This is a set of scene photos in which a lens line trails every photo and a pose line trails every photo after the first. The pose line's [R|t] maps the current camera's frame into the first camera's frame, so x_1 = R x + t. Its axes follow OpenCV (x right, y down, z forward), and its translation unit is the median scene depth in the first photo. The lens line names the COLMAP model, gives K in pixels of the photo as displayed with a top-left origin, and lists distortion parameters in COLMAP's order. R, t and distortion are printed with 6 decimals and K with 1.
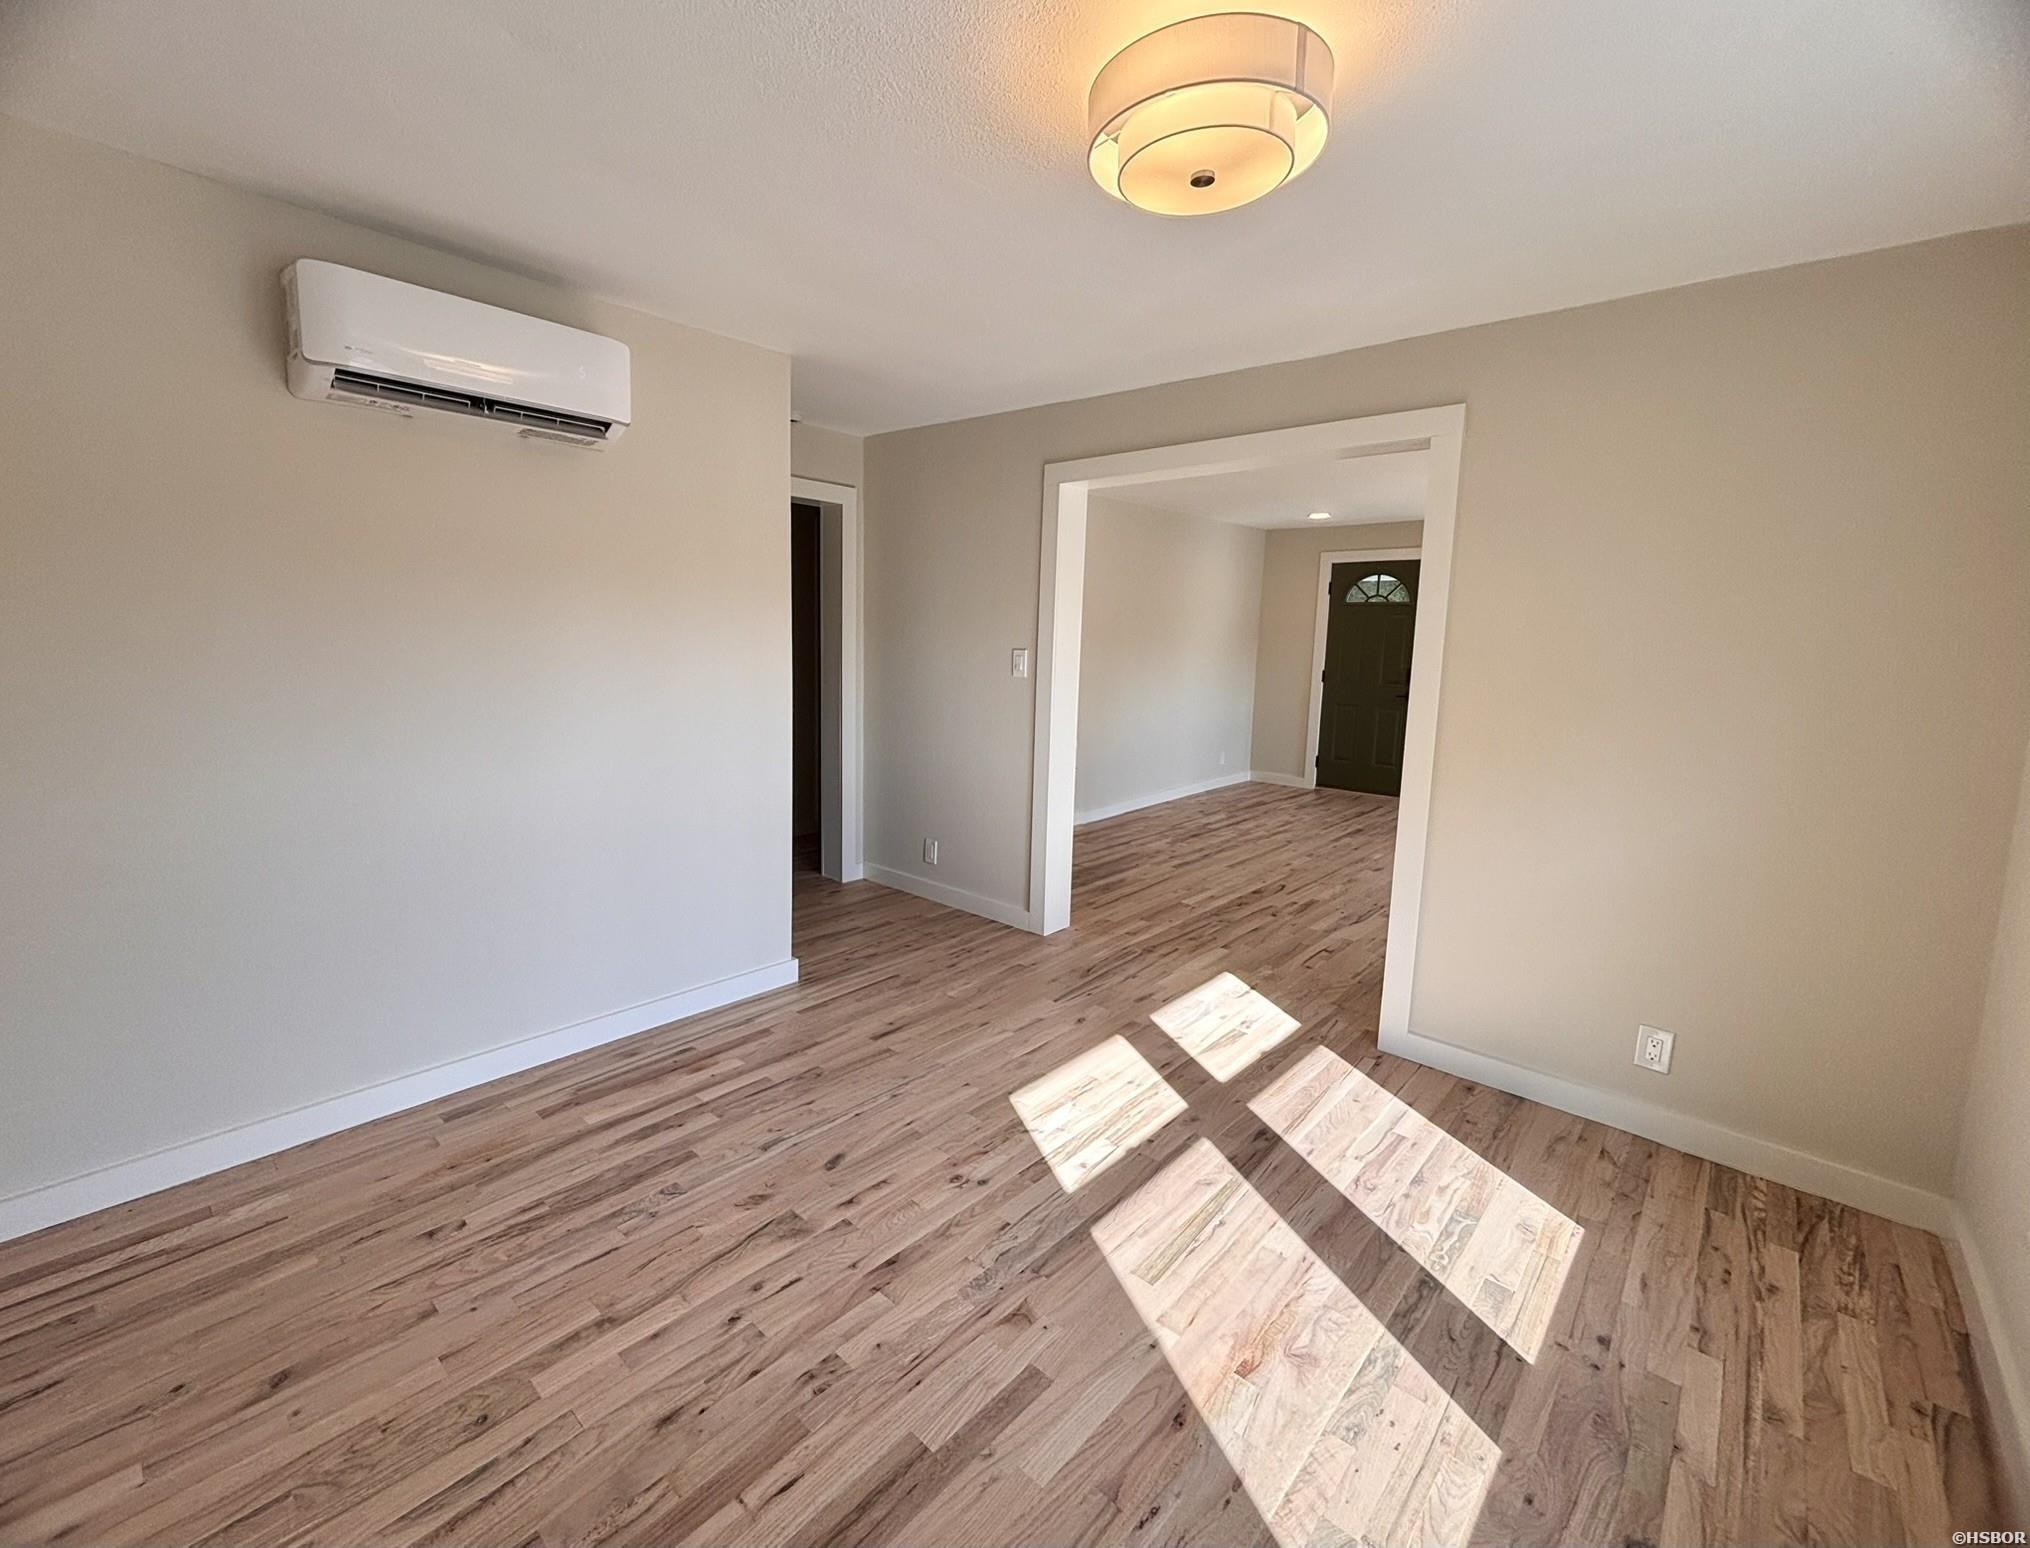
lens RADIAL K [[865.0, 0, 961.3], [0, 865.0, 745.4], [0, 0, 1]] dist [0.012073, -0.000262]
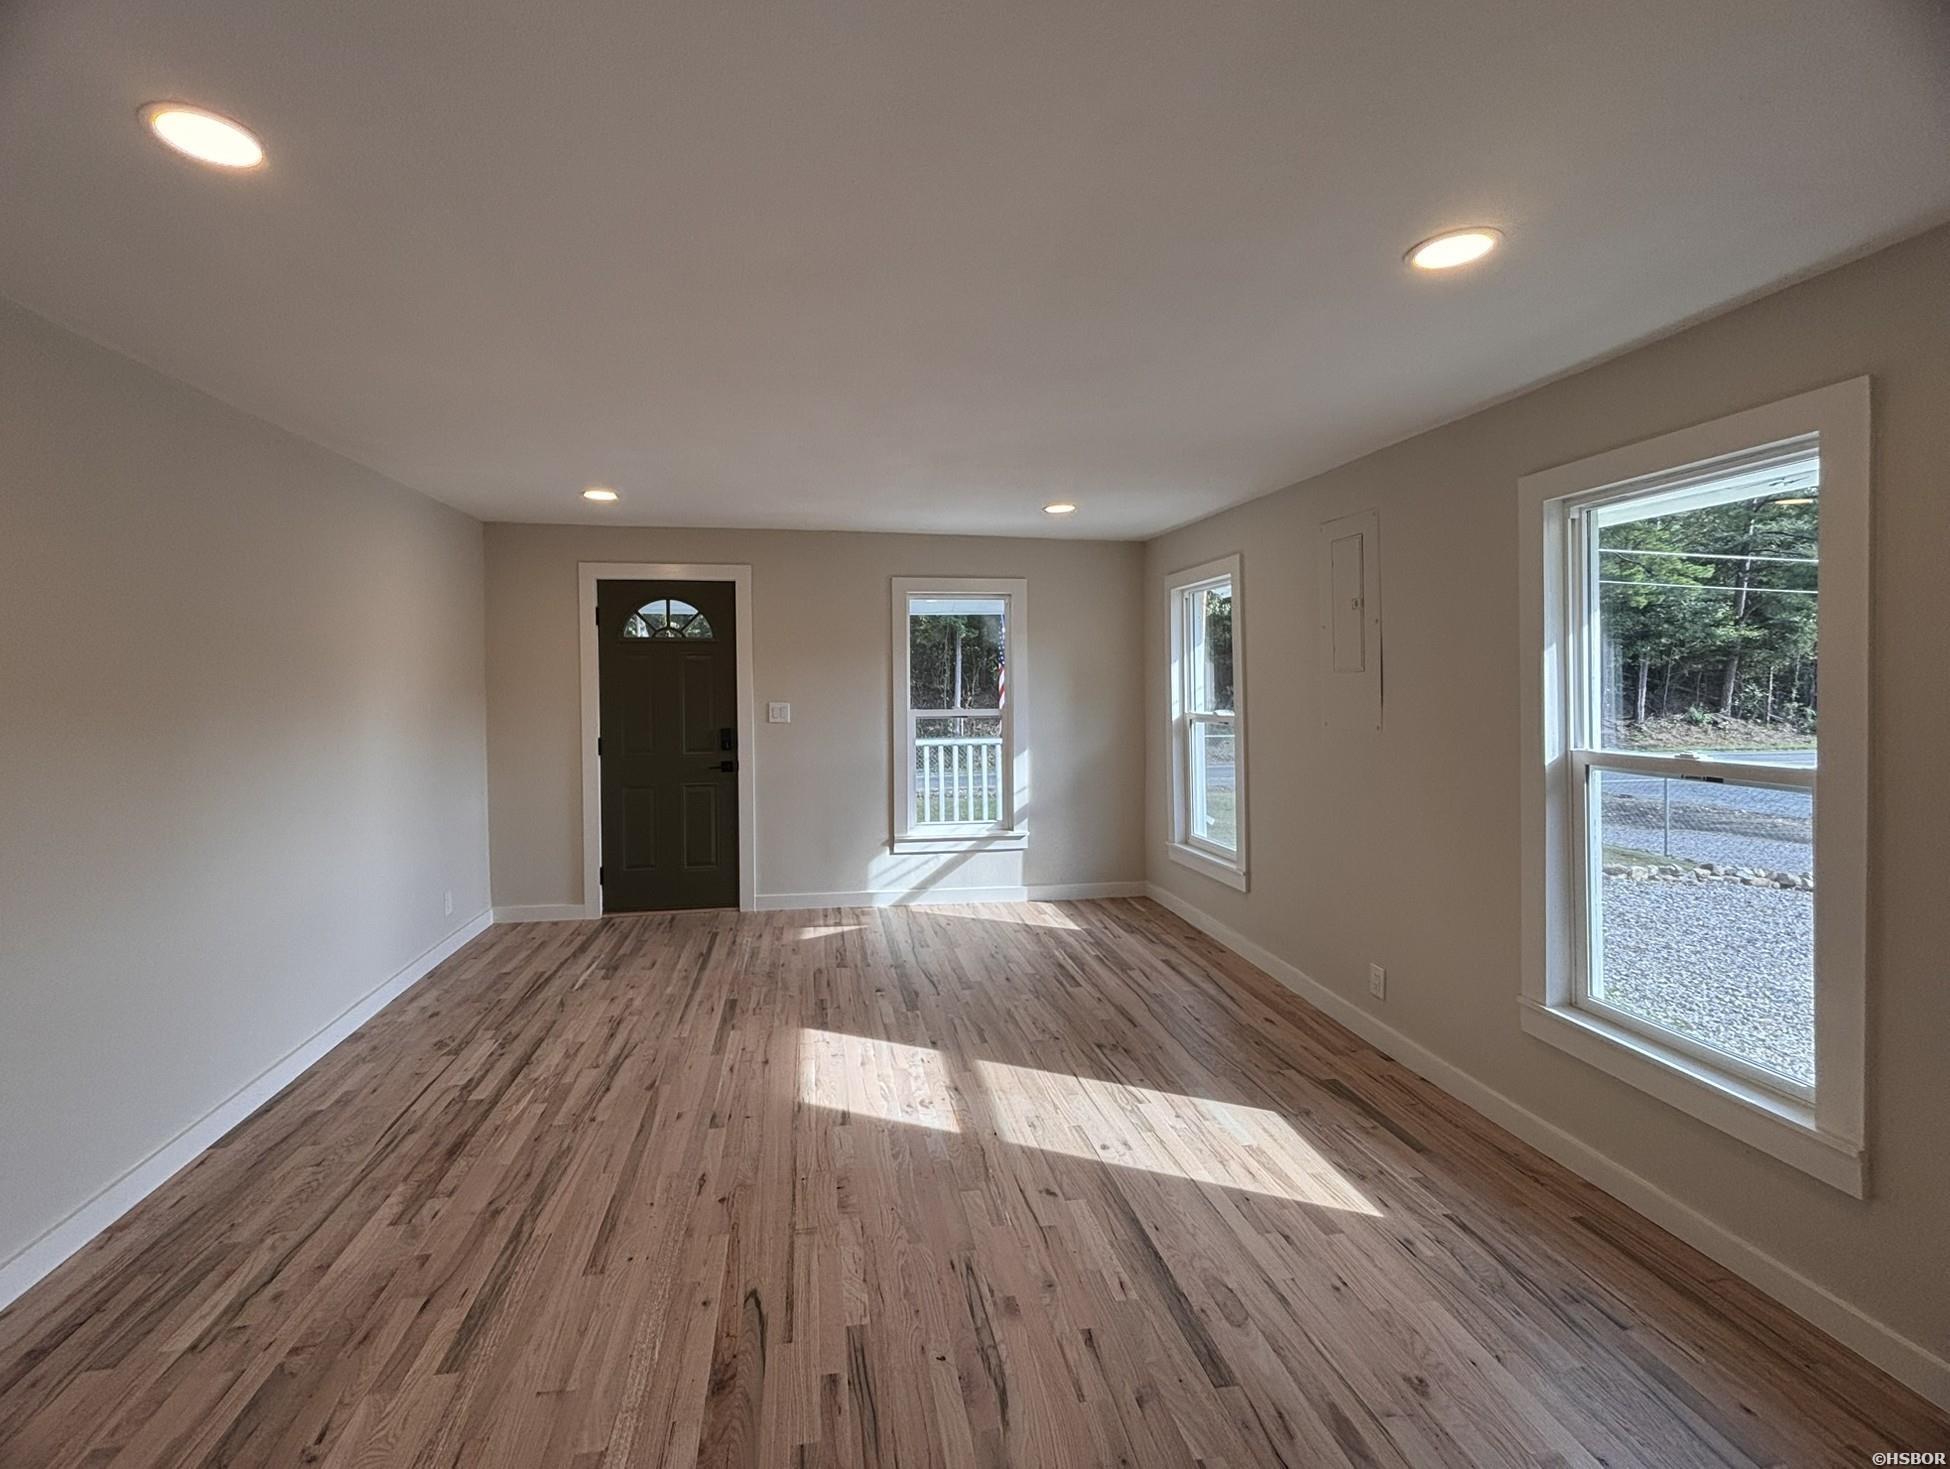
lens RADIAL K [[840.0, 0, 936.6], [0, 840.0, 707.5], [0, 0, 1]] dist [0.002373, 0.001353]
pose [[0.616994, -0.051837, 0.785258, 0.076303], [0.116224, 0.992888, -0.025777, -0.066376], [-0.778338, 0.107170, 0.618631, 0.415665]]
